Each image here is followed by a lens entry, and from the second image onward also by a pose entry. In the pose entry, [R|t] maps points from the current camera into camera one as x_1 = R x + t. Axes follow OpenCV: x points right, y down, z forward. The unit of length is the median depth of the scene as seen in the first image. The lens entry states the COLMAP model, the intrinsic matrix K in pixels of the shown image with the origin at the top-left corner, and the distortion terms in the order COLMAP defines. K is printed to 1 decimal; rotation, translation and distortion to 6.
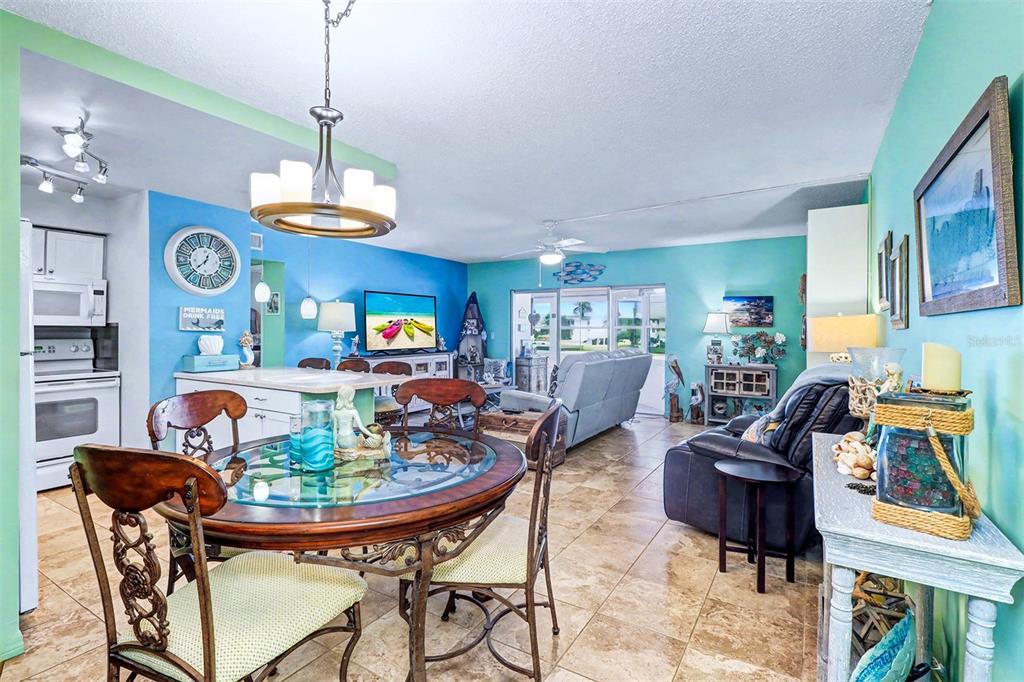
lens RADIAL K [[483.1, 0, 517.9], [0, 483.1, 334.4], [0, 0, 1]] dist [-0.002971, -0.000235]
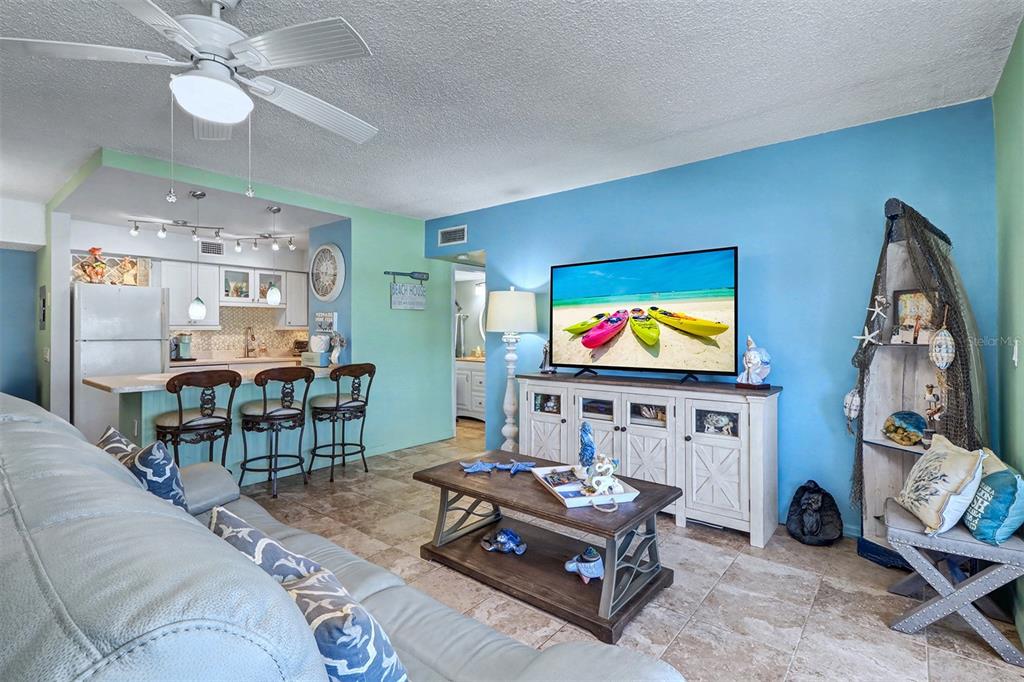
lens RADIAL K [[483.1, 0, 517.9], [0, 483.1, 334.4], [0, 0, 1]] dist [-0.002971, -0.000235]
pose [[-0.153171, 0.000631, -0.988199, 0.284329], [-0.004275, 0.999990, 0.001301, -0.005953], [0.988190, 0.004424, -0.153167, 1.016917]]
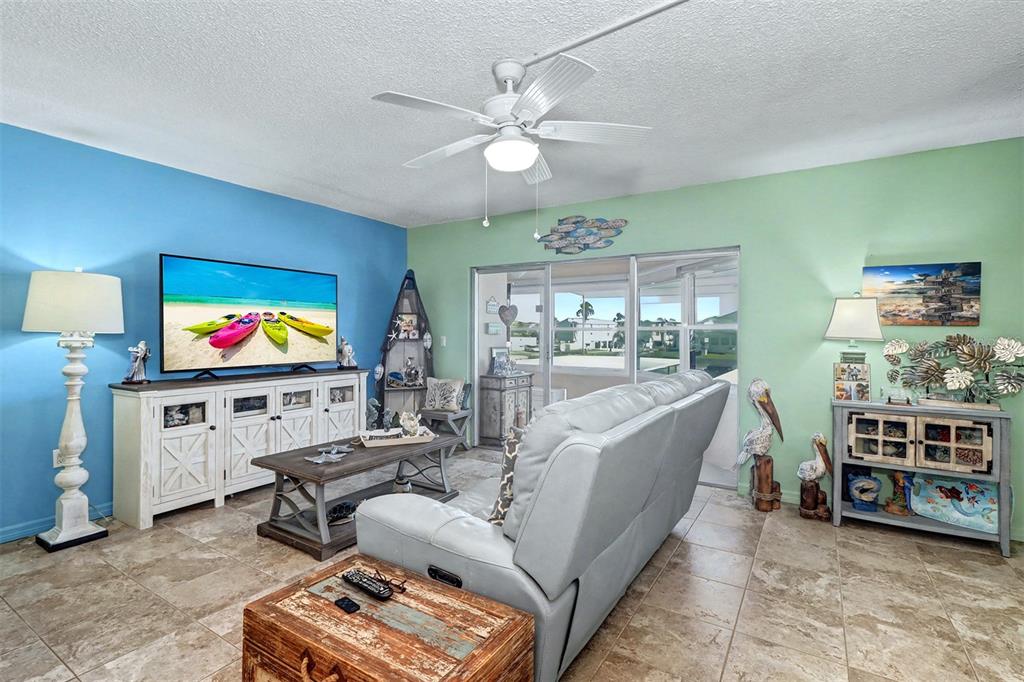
lens RADIAL K [[483.1, 0, 517.9], [0, 483.1, 334.4], [0, 0, 1]] dist [-0.002971, -0.000235]
pose [[0.999988, 0.000854, -0.004919, 0.061066], [-0.000880, 0.999986, -0.005233, -0.003581], [0.004915, 0.005237, 0.999974, 0.475638]]
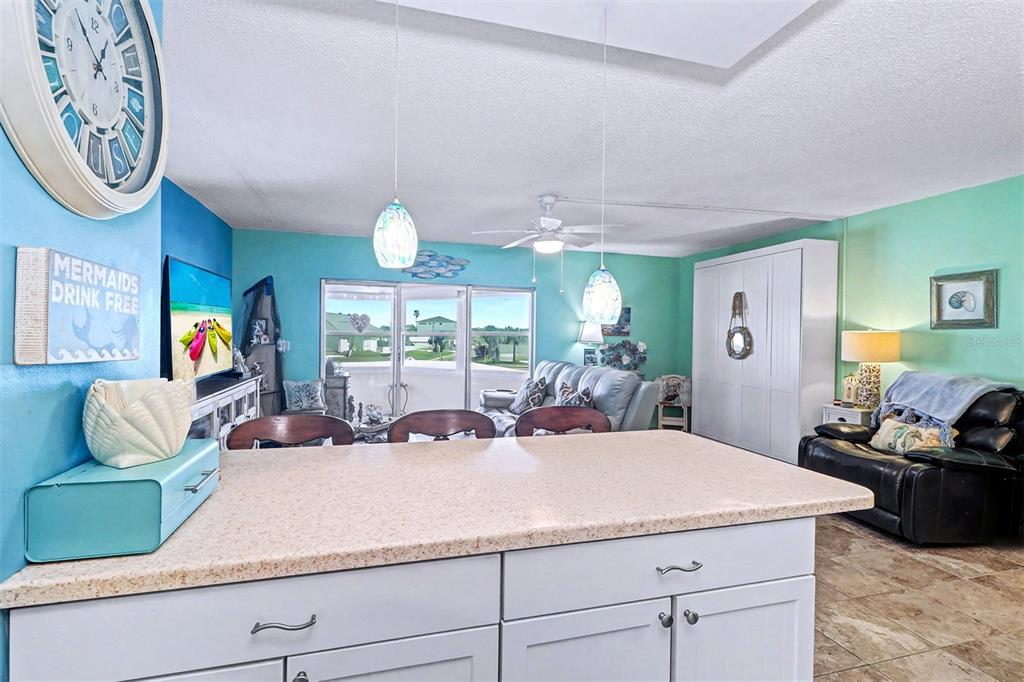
lens RADIAL K [[483.1, 0, 517.9], [0, 483.1, 334.4], [0, 0, 1]] dist [-0.002971, -0.000235]
pose [[0.667613, 0.001206, 0.744508, -0.424916], [-0.003151, 0.999994, 0.001205, -0.017979], [-0.744502, -0.003150, 0.667613, 0.422906]]
